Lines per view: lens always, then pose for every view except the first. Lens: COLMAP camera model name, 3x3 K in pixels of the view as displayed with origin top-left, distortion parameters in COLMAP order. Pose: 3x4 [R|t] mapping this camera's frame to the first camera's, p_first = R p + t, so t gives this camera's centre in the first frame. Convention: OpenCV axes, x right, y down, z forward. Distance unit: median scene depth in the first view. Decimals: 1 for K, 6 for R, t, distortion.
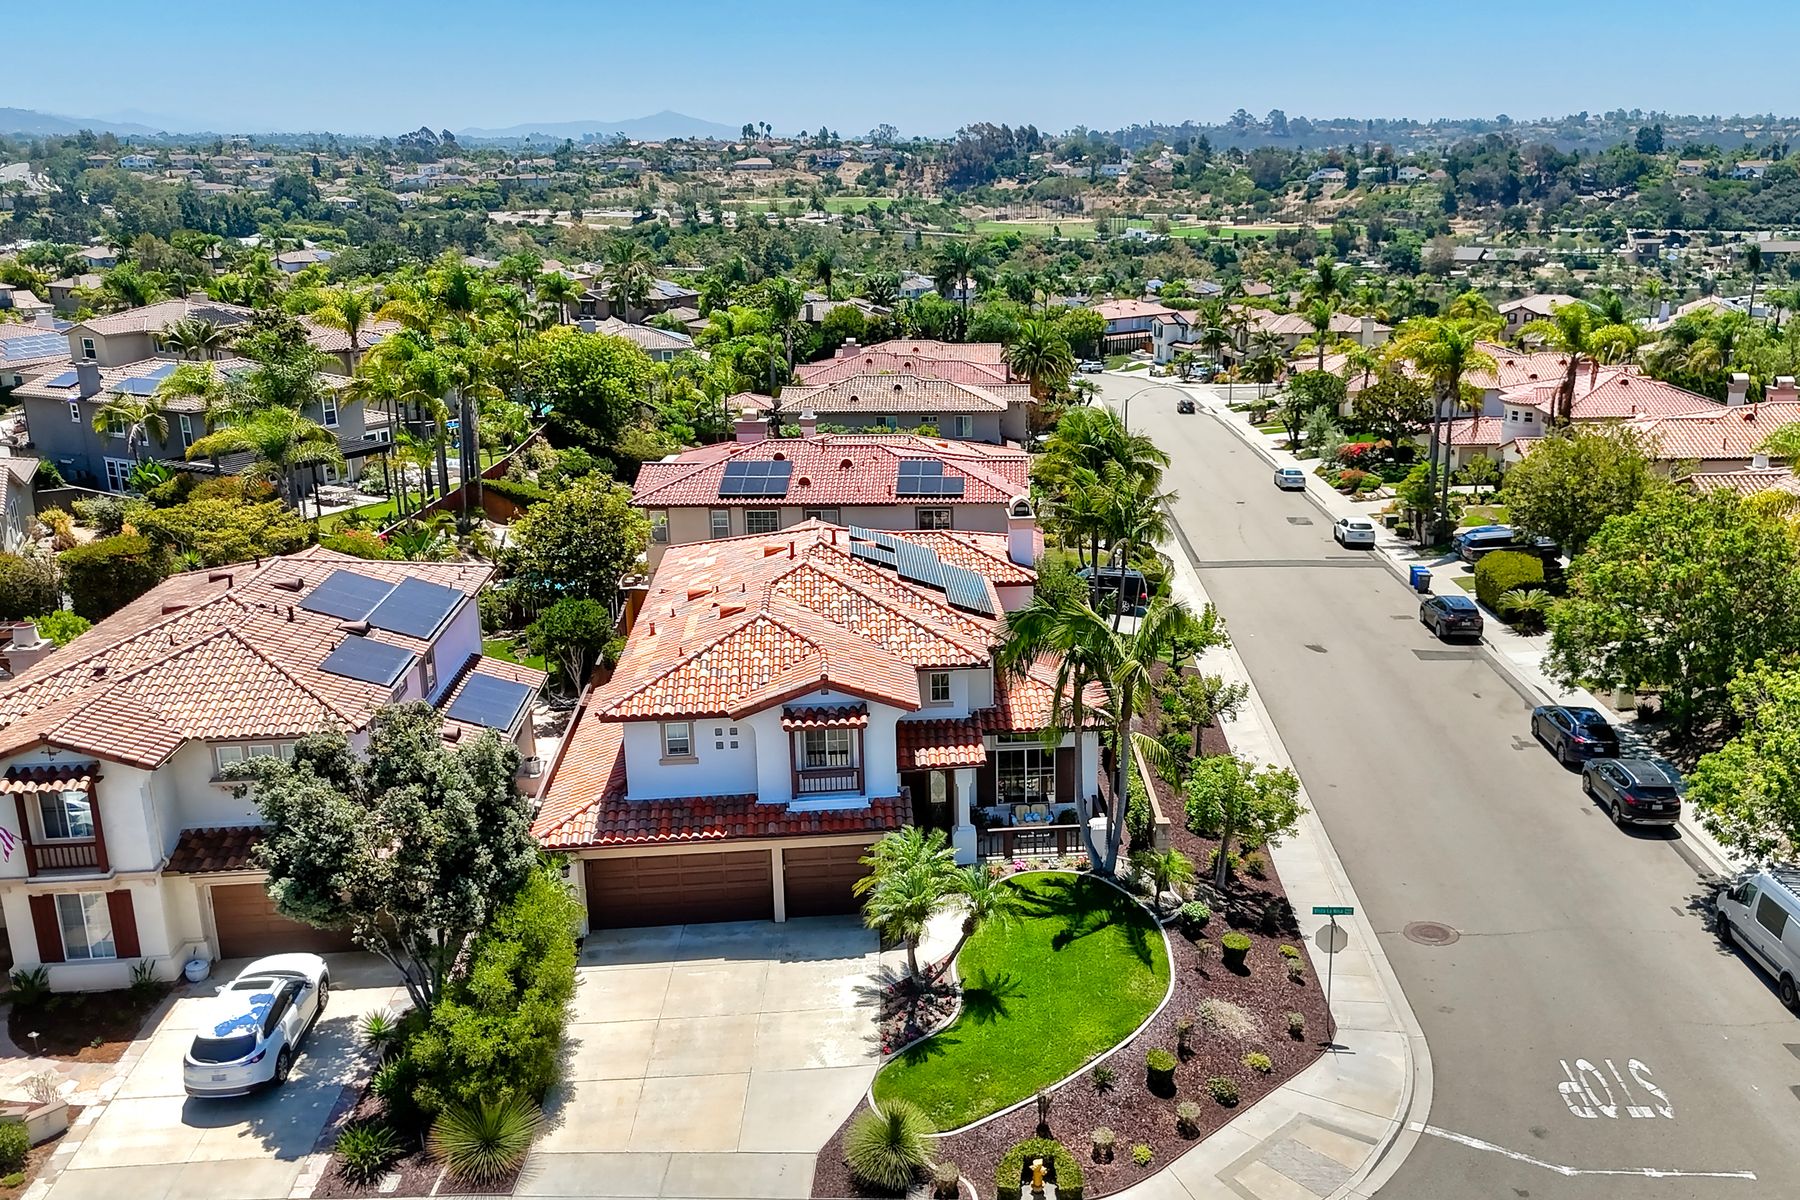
lens RADIAL K [[1573.5, 0, 1037.9], [0, 1573.5, 619.5], [0, 0, 1]] dist [0.079141, -0.086102]
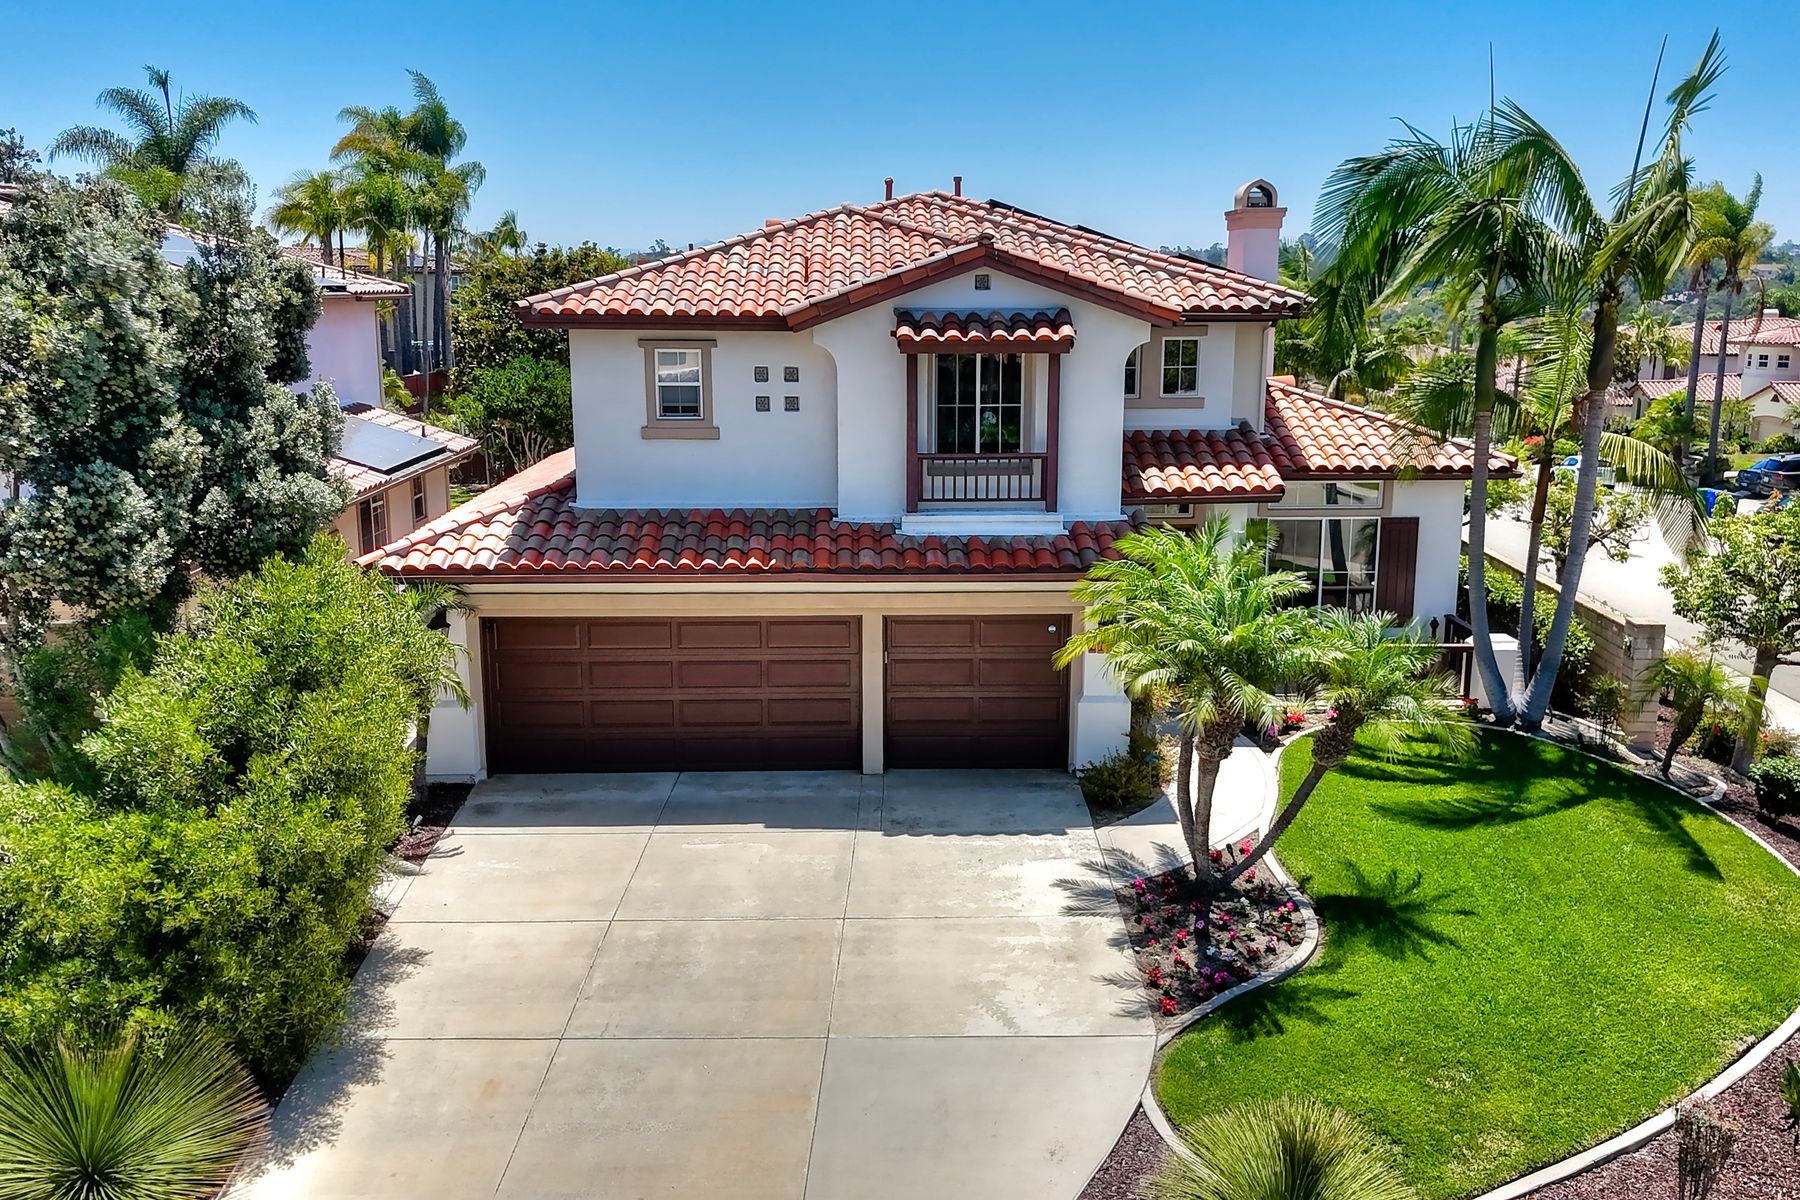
lens RADIAL K [[1573.5, 0, 921.0], [0, 1573.5, 618.1], [0, 0, 1]] dist [0.079141, -0.086102]
pose [[0.996204, 0.019817, -0.084765, -0.110864], [-0.026373, 0.996687, -0.076936, 0.184255], [0.082959, 0.078880, 0.993426, 0.528454]]
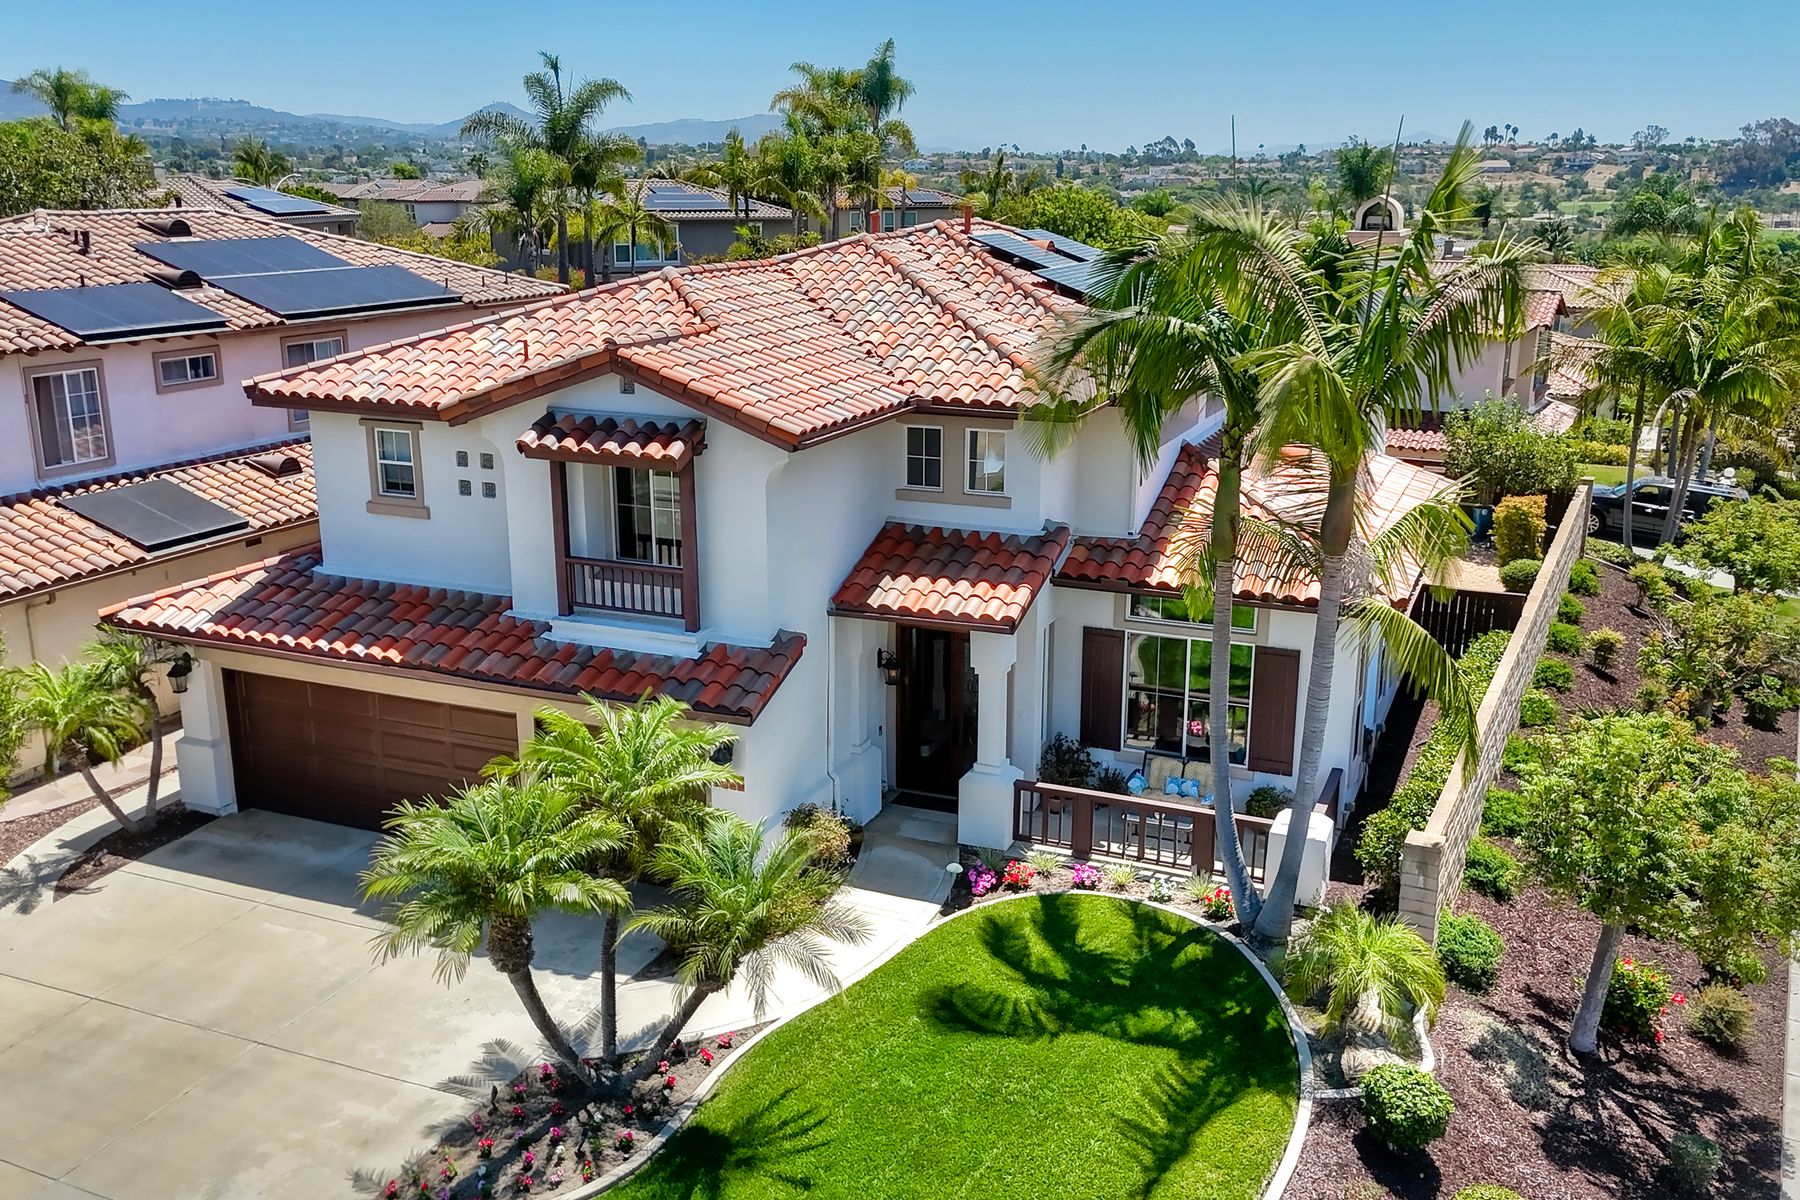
lens RADIAL K [[1573.5, 0, 924.6], [0, 1573.5, 604.1], [0, 0, 1]] dist [0.079141, -0.086102]
pose [[0.872372, 0.132864, -0.470440, 0.160938], [-0.143258, 0.989589, 0.013830, 0.089305], [0.467380, 0.055330, 0.882323, 0.640320]]
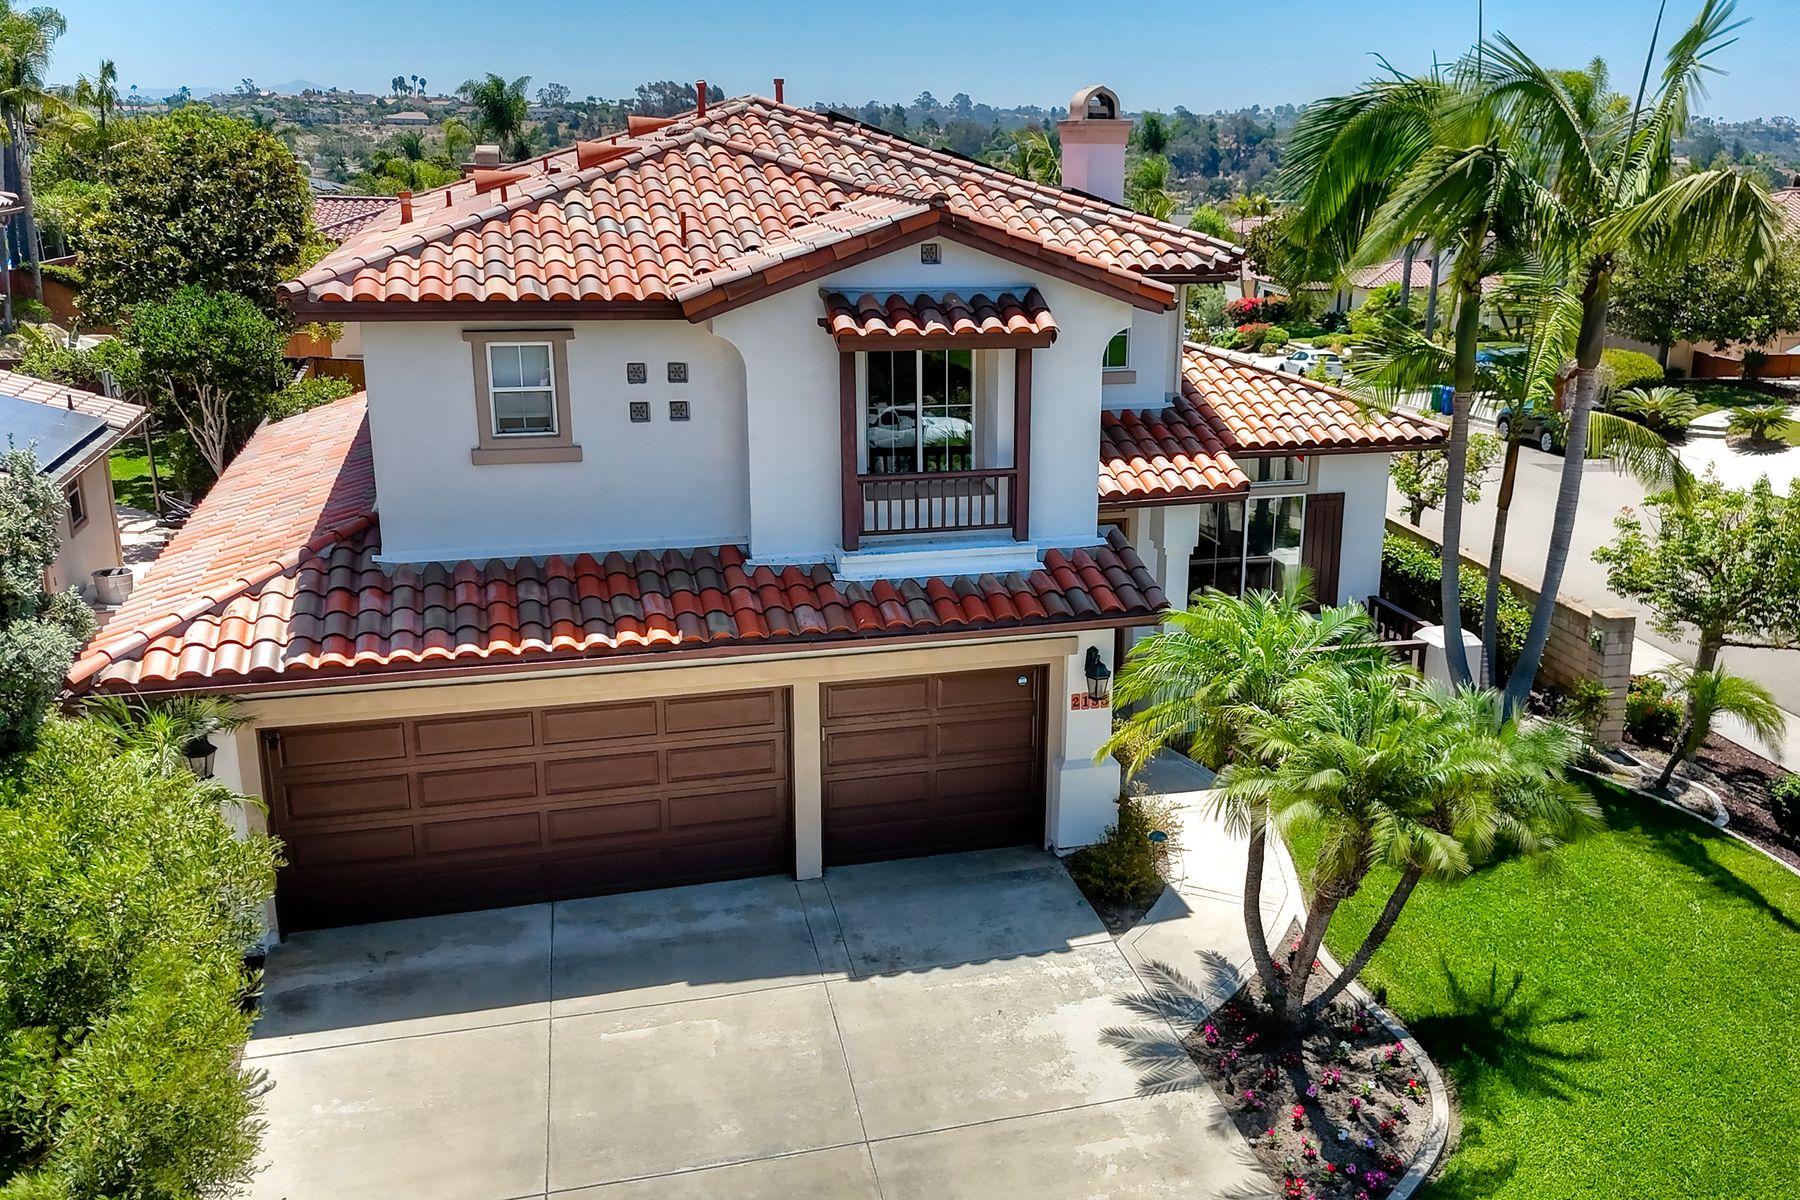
lens RADIAL K [[1573.5, 0, 1012.9], [0, 1573.5, 610.4], [0, 0, 1]] dist [0.079141, -0.086102]
pose [[0.983020, -0.034301, 0.180263, -0.185670], [0.034094, 0.999410, 0.004250, 0.128925], [-0.180302, 0.001968, 0.983609, 0.626362]]
